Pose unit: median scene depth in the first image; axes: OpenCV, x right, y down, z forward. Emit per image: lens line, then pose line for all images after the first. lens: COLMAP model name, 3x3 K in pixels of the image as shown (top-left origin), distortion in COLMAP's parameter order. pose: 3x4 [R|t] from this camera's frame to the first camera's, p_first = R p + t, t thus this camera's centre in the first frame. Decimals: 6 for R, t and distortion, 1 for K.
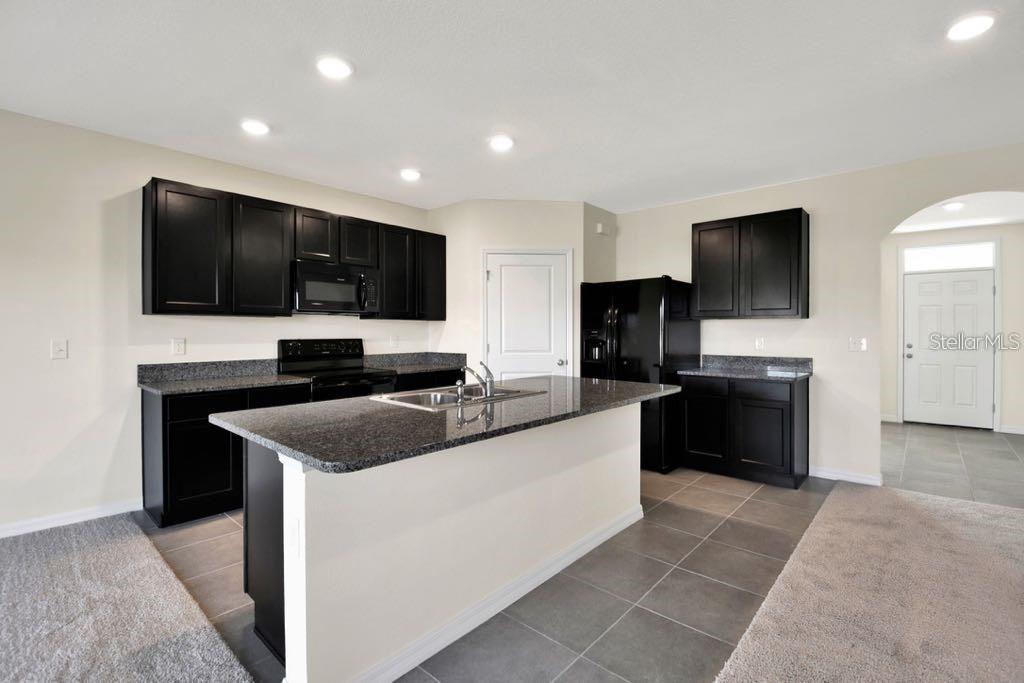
lens RADIAL K [[467.3, 0, 517.4], [0, 467.3, 333.1], [0, 0, 1]] dist [-0.003274, -0.000263]
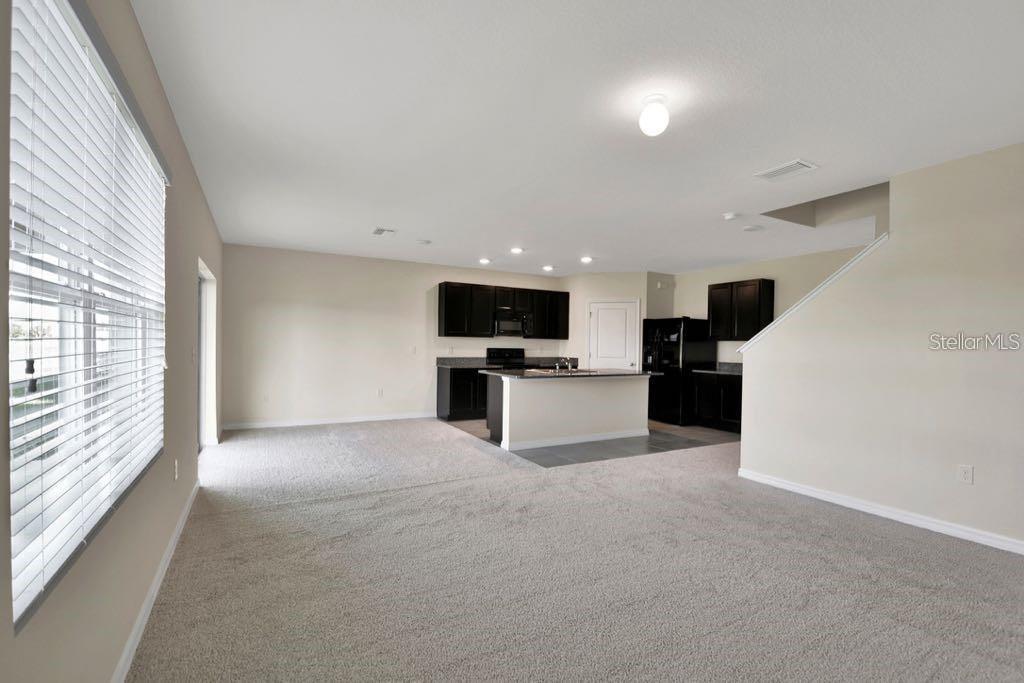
lens RADIAL K [[467.3, 0, 512.3], [0, 467.3, 342.9], [0, 0, 1]] dist [-0.003274, -0.000263]
pose [[0.939581, 0.012459, -0.342100, 0.289418], [-0.015736, 0.999853, -0.006805, 0.002574], [0.341965, 0.011778, 0.939639, -0.853518]]
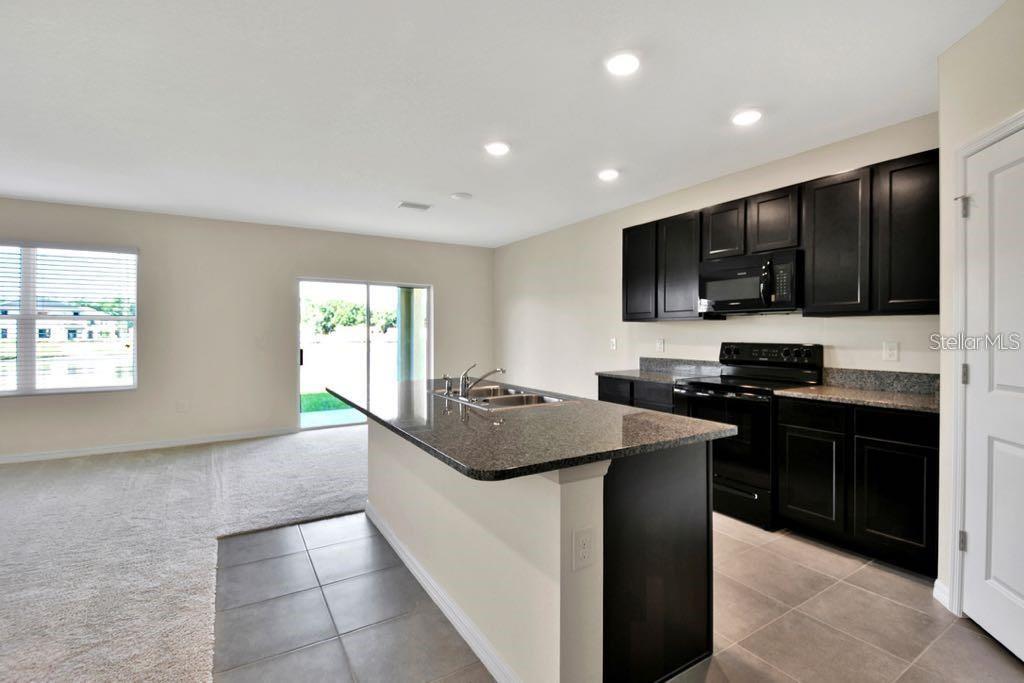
lens RADIAL K [[467.3, 0, 512.0], [0, 467.3, 338.8], [0, 0, 1]] dist [-0.003274, -0.000263]
pose [[-0.296963, 0.009263, -0.954844, 0.503364], [-0.008035, 0.999893, 0.012199, -0.001939], [0.954855, 0.011295, -0.296857, 0.776089]]
